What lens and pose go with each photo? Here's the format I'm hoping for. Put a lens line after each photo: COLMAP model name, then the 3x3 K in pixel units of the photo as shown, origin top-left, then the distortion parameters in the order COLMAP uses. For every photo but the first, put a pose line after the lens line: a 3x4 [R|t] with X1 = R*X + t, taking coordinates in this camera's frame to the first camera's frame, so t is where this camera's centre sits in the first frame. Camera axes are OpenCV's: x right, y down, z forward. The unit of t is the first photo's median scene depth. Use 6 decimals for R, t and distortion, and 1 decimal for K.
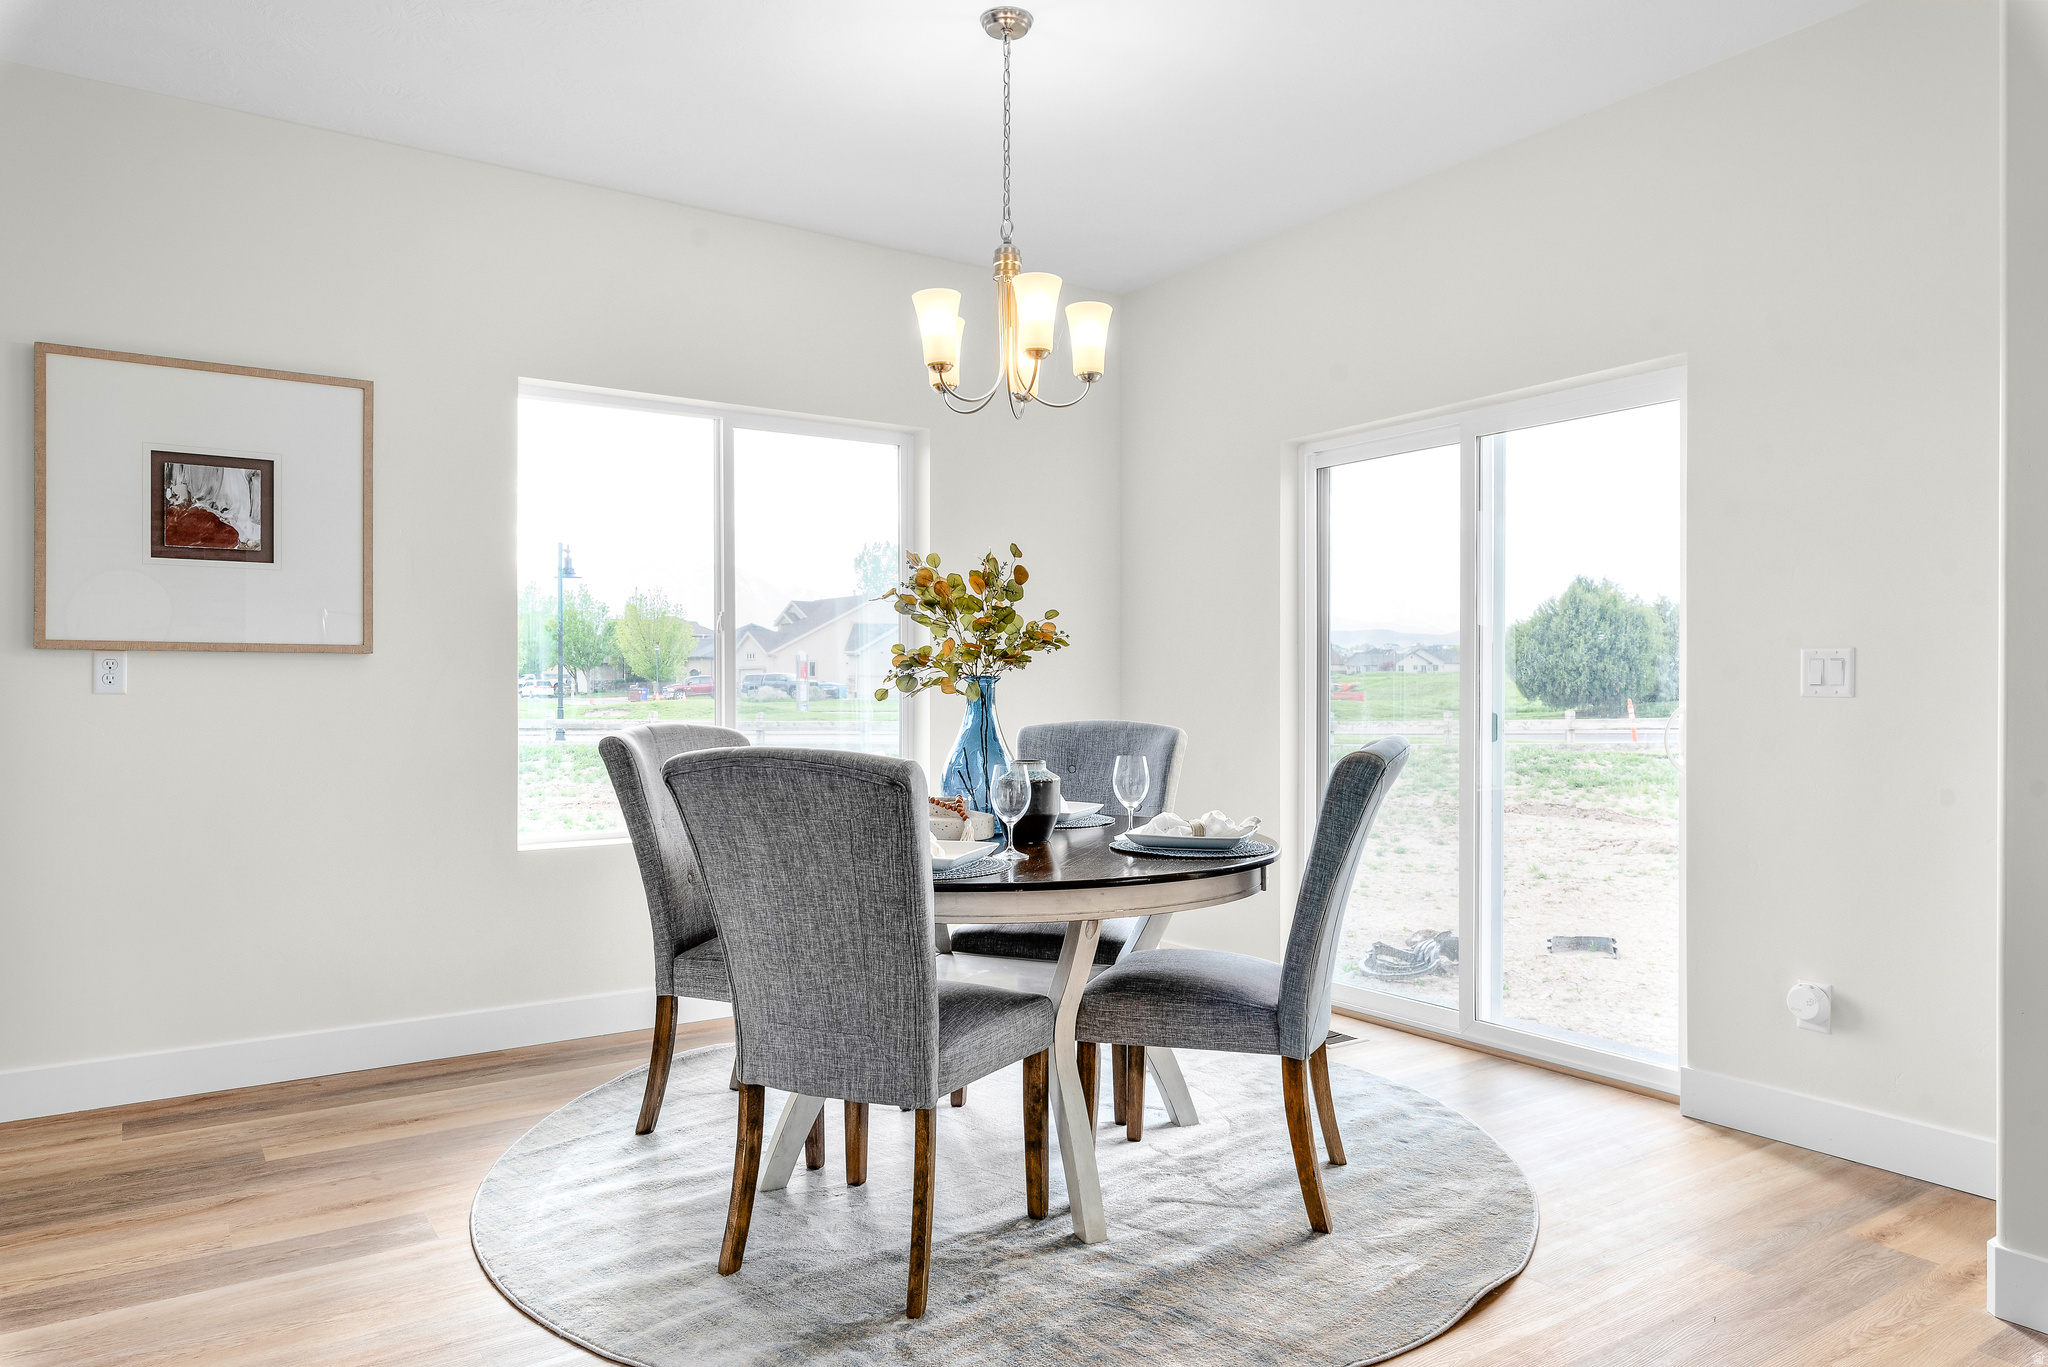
lens RADIAL K [[1235.4, 0, 1024.0], [0, 1235.4, 683.5], [0, 0, 1]] dist [0.001519, 0.000210]
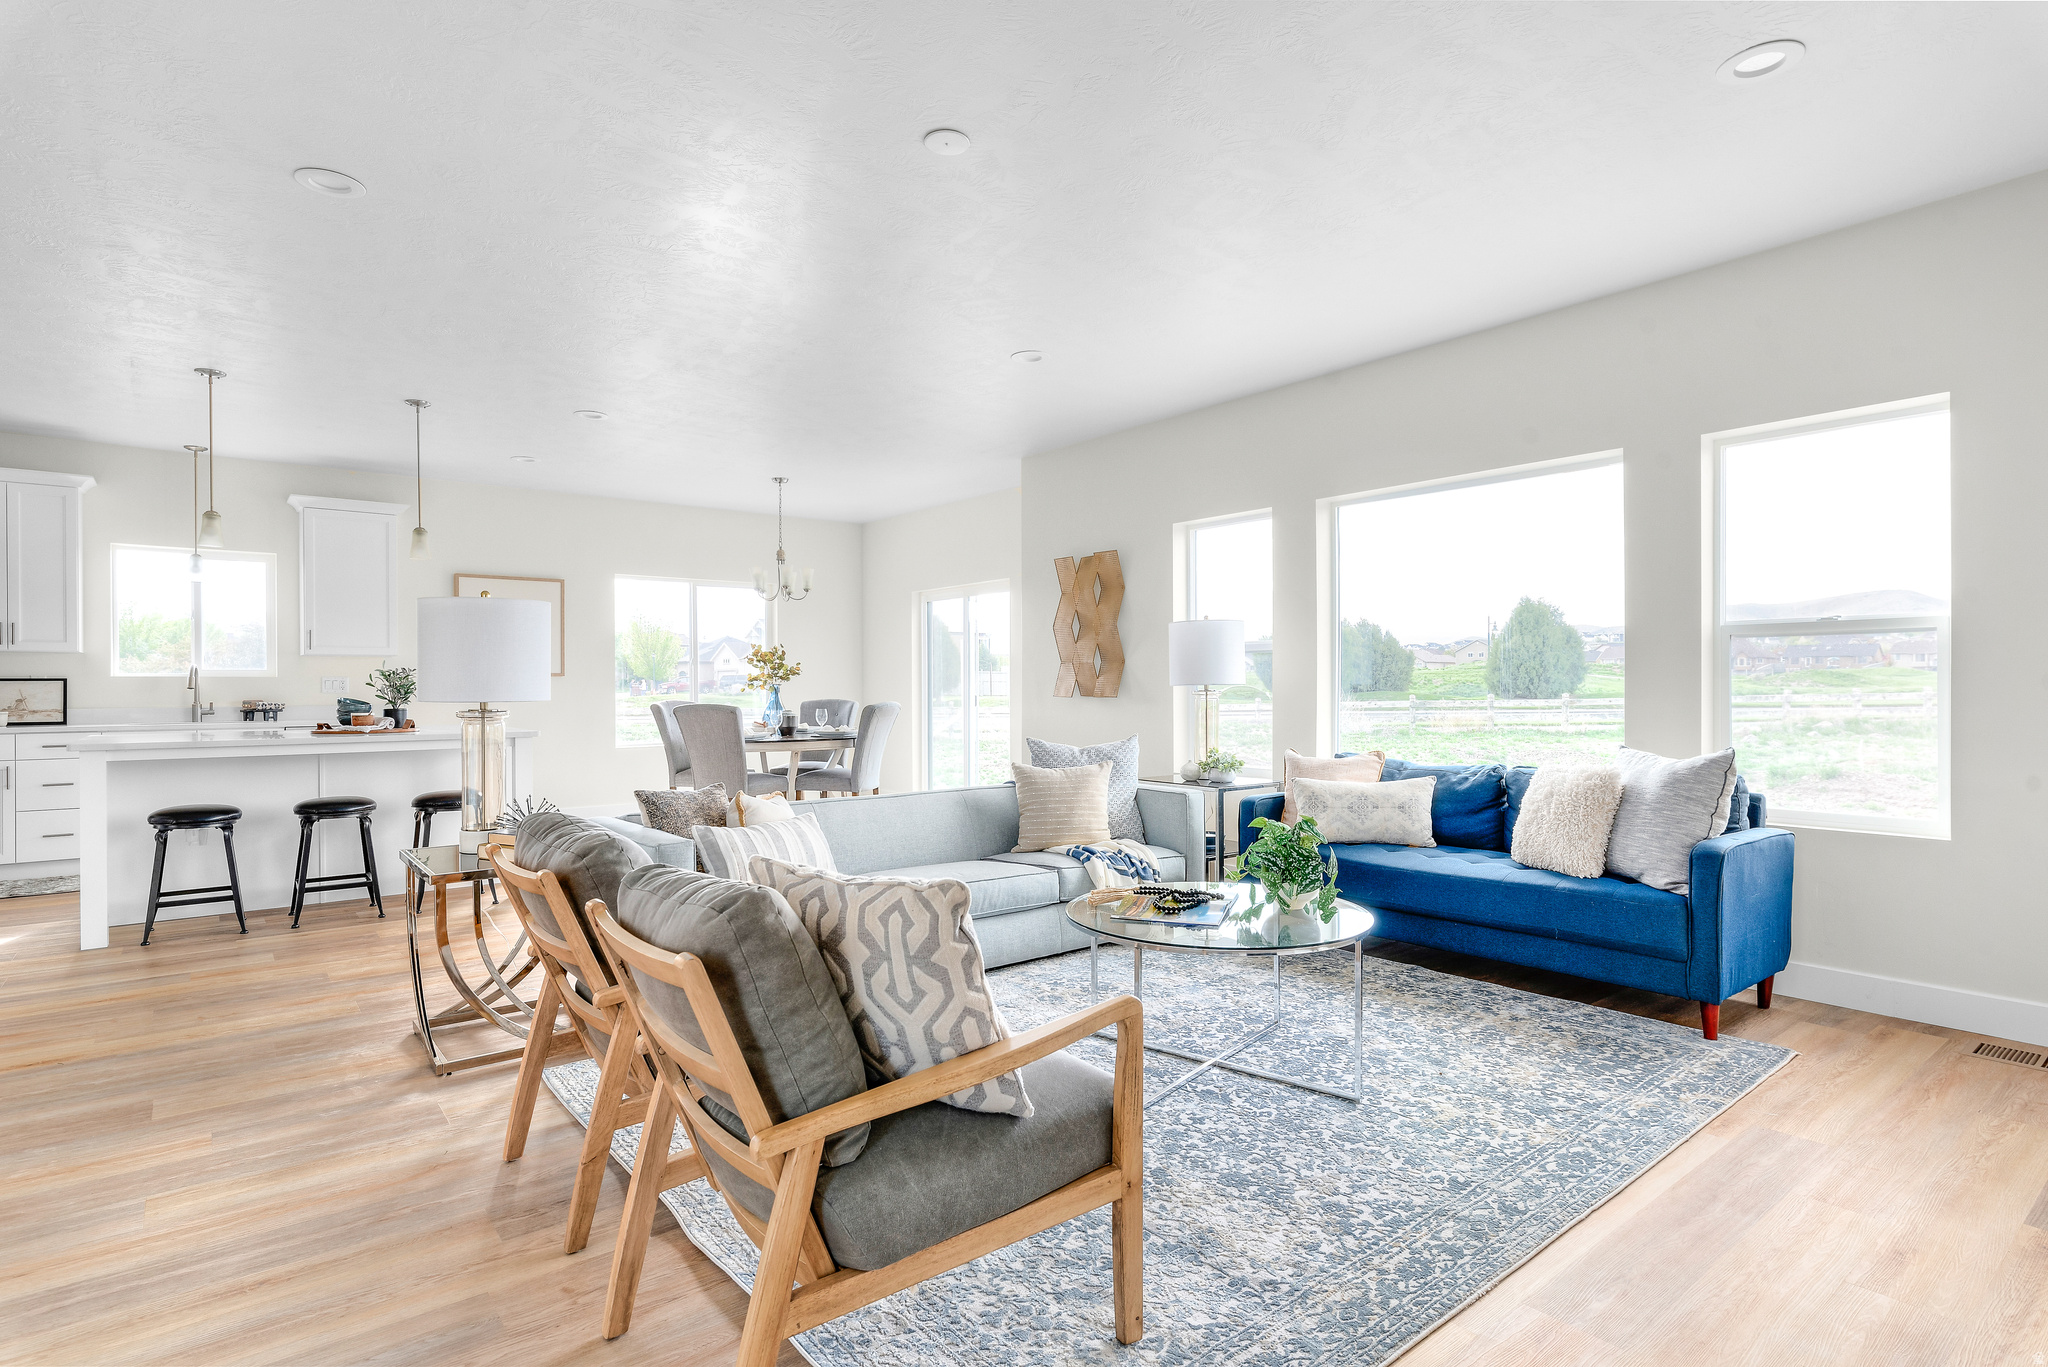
lens RADIAL K [[1061.4, 0, 1024.0], [0, 1061.4, 683.5], [0, 0, 1]] dist [-0.002324, -0.000389]
pose [[0.998770, -0.007409, 0.049020, 0.460872], [0.007182, 0.999963, 0.004804, -0.015797], [-0.049054, -0.004446, 0.998786, -1.699581]]
